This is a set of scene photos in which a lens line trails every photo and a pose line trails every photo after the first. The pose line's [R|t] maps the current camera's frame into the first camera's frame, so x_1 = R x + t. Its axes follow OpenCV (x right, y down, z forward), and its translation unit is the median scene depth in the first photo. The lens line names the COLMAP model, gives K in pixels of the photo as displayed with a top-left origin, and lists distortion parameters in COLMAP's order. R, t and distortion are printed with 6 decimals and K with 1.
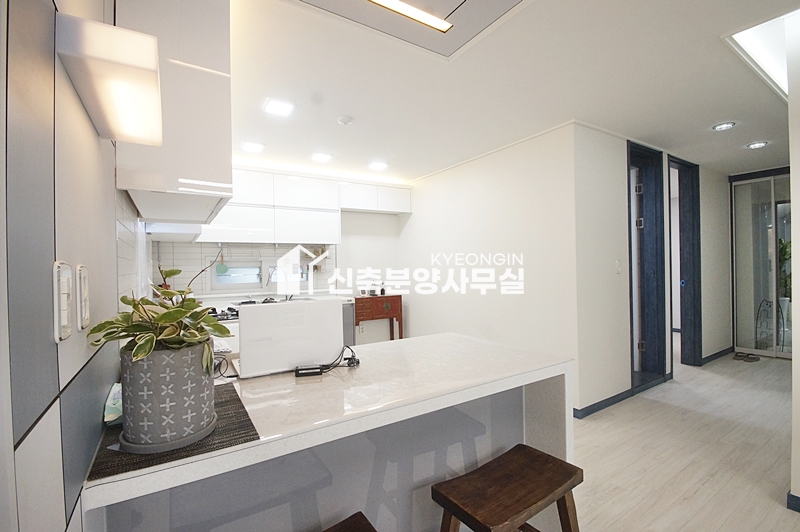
lens RADIAL K [[353.4, 0, 384.4], [0, 353.4, 266.6], [0, 0, 1]] dist [0.003307, -0.010018]
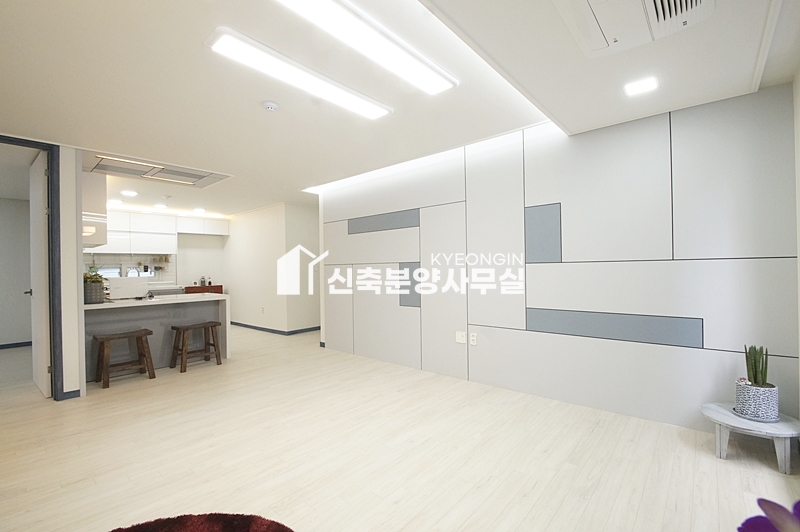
lens RADIAL K [[353.4, 0, 384.4], [0, 353.4, 266.6], [0, 0, 1]] dist [0.003307, -0.010018]
pose [[0.957661, 0.003147, 0.287882, 0.337216], [-0.001031, 0.999971, -0.007502, 0.006710], [-0.287898, 0.006888, 0.957636, -0.887243]]
